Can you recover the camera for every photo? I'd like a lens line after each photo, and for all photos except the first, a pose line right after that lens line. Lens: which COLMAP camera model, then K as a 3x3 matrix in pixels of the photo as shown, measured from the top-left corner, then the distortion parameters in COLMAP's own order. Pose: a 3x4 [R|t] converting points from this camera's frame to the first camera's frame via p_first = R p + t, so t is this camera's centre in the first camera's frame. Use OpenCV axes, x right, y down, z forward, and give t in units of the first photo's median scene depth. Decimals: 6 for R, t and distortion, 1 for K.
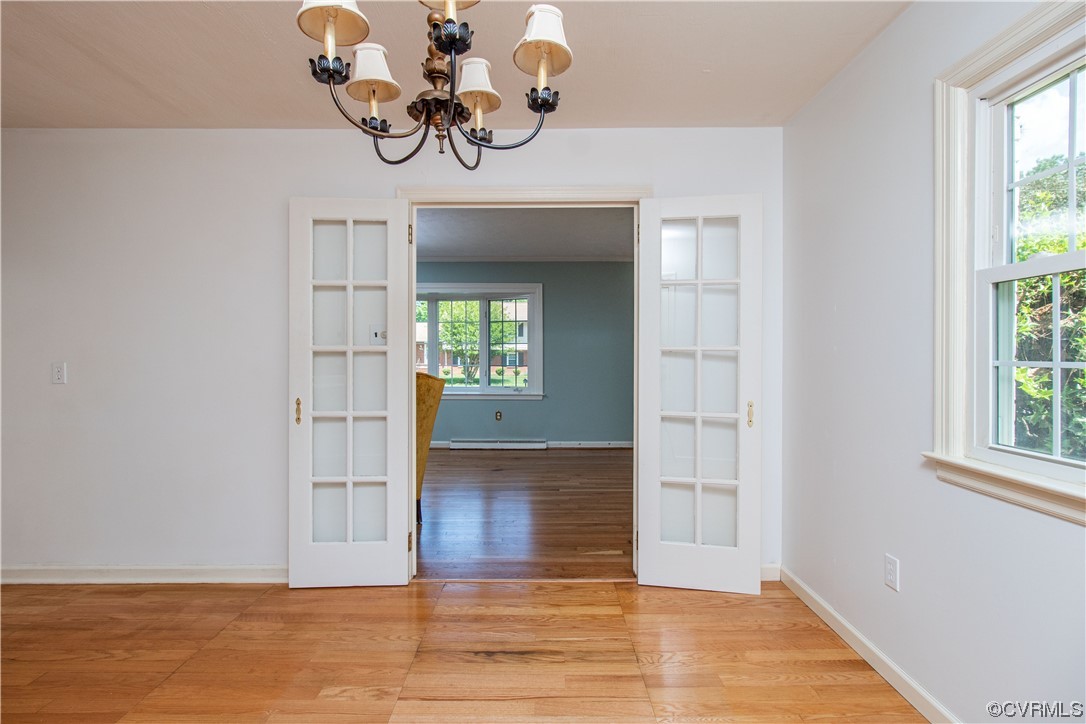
lens RADIAL K [[510.5, 0, 541.1], [0, 510.5, 362.6], [0, 0, 1]] dist [0.001544, -0.000123]
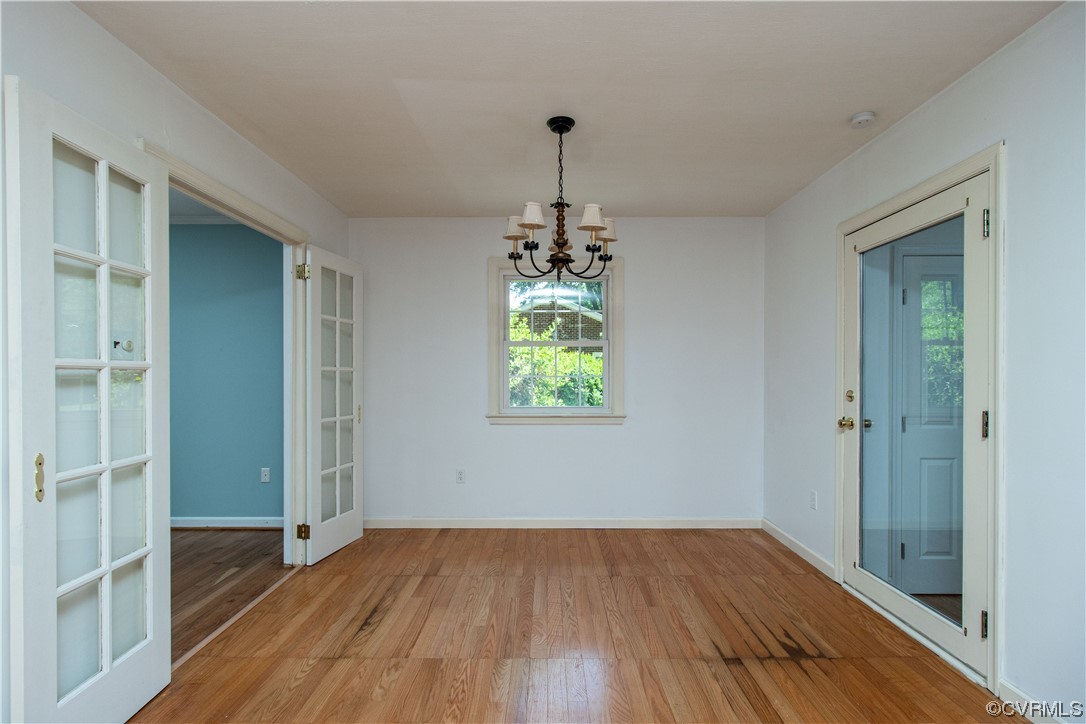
lens RADIAL K [[511.0, 0, 543.0], [0, 511.0, 362.0], [0, 0, 1]] dist [0.001419, -0.000067]
pose [[0.020217, 0.017666, 0.999640, -1.178368], [0.021260, 0.999610, -0.018096, -0.005685], [-0.999570, 0.021618, 0.019834, 0.508393]]
